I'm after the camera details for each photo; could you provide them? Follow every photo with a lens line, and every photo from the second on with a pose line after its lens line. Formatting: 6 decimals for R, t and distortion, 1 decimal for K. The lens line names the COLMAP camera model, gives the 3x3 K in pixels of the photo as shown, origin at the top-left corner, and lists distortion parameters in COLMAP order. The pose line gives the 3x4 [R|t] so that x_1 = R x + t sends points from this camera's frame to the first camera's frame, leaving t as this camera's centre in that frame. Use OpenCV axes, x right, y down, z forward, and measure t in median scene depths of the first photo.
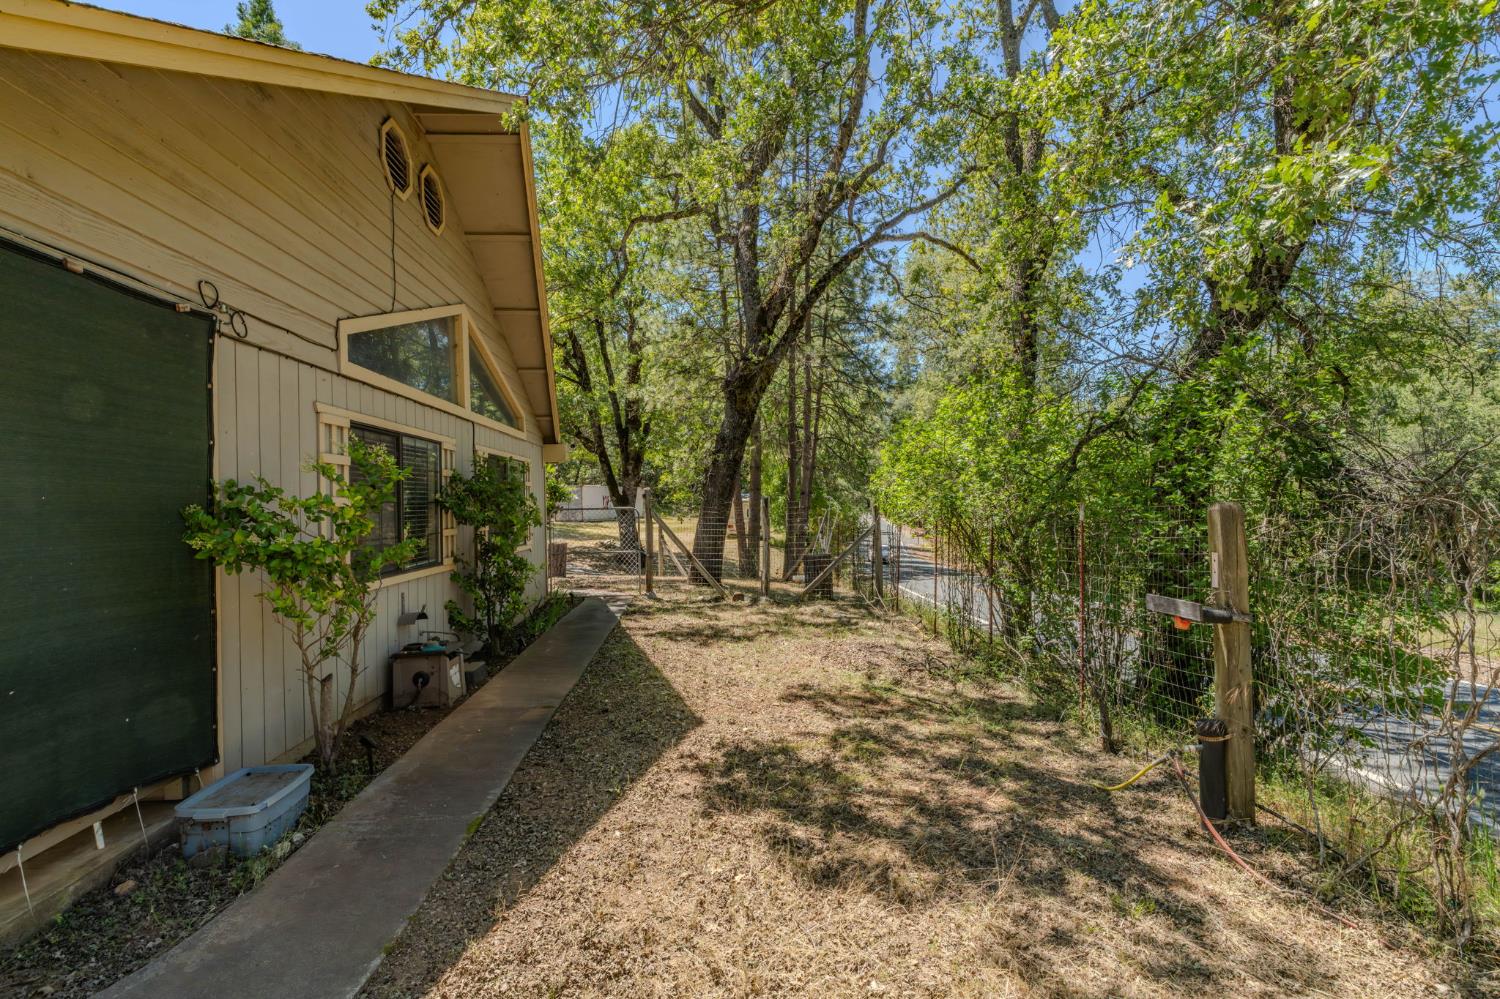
lens RADIAL K [[673.9, 0, 750.0], [0, 673.9, 499.5], [0, 0, 1]] dist [-0.000959, -0.000051]
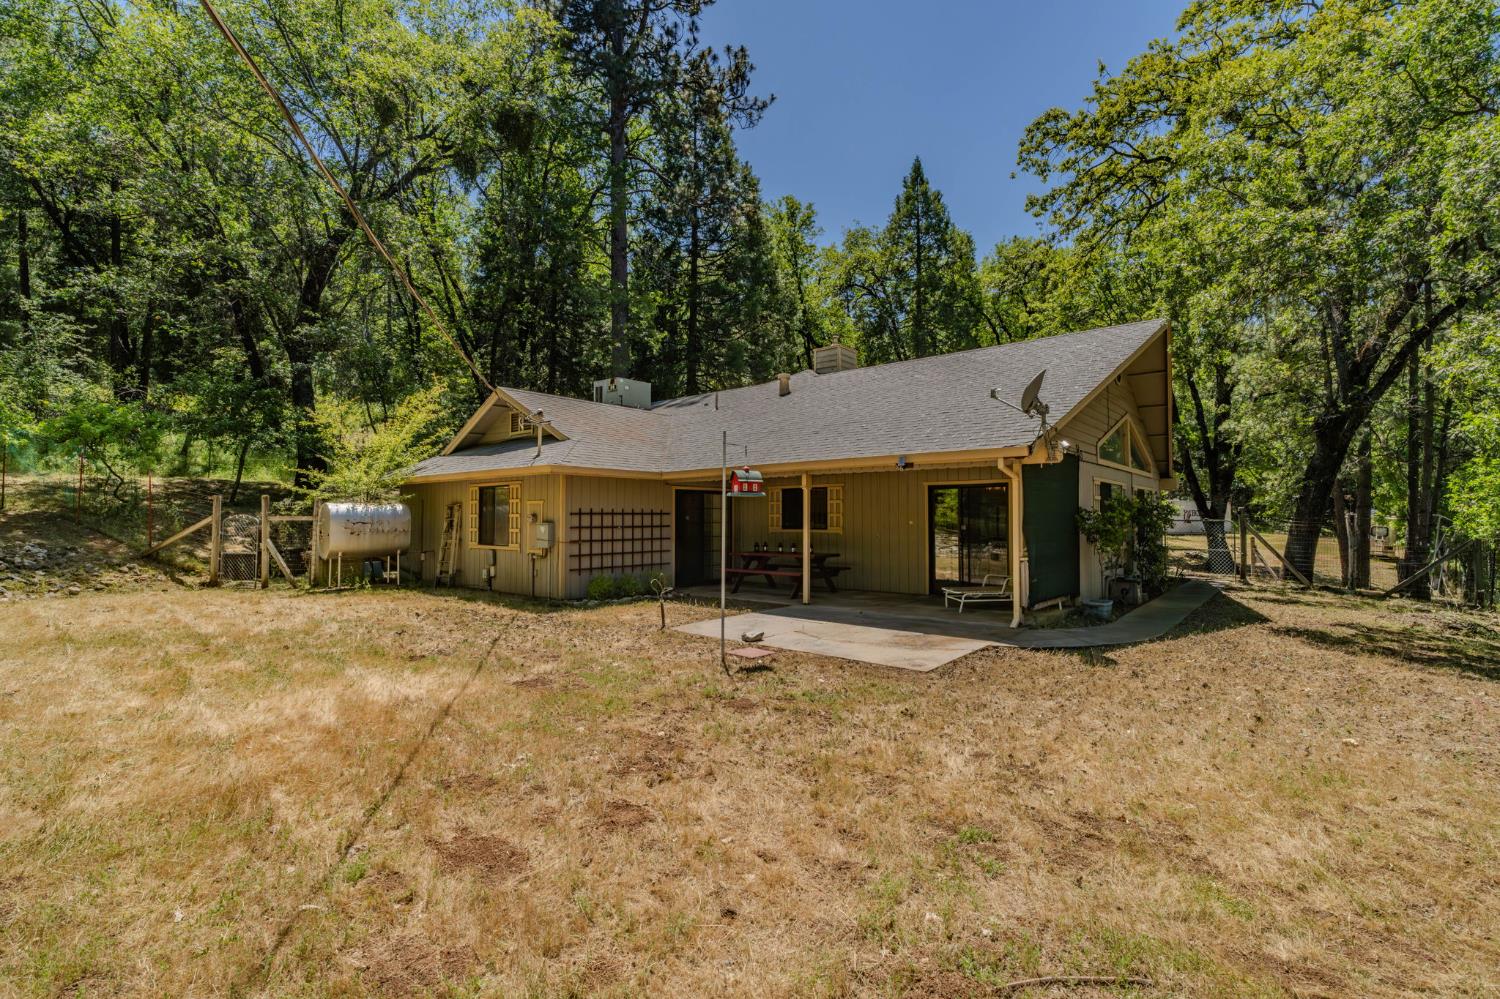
lens RADIAL K [[673.9, 0, 750.0], [0, 673.9, 499.5], [0, 0, 1]] dist [-0.000959, -0.000051]
pose [[0.713557, 0.000014, -0.700597, 0.087642], [-0.012818, 0.999833, -0.013035, 0.000763], [0.700480, 0.018282, 0.713438, -0.609499]]
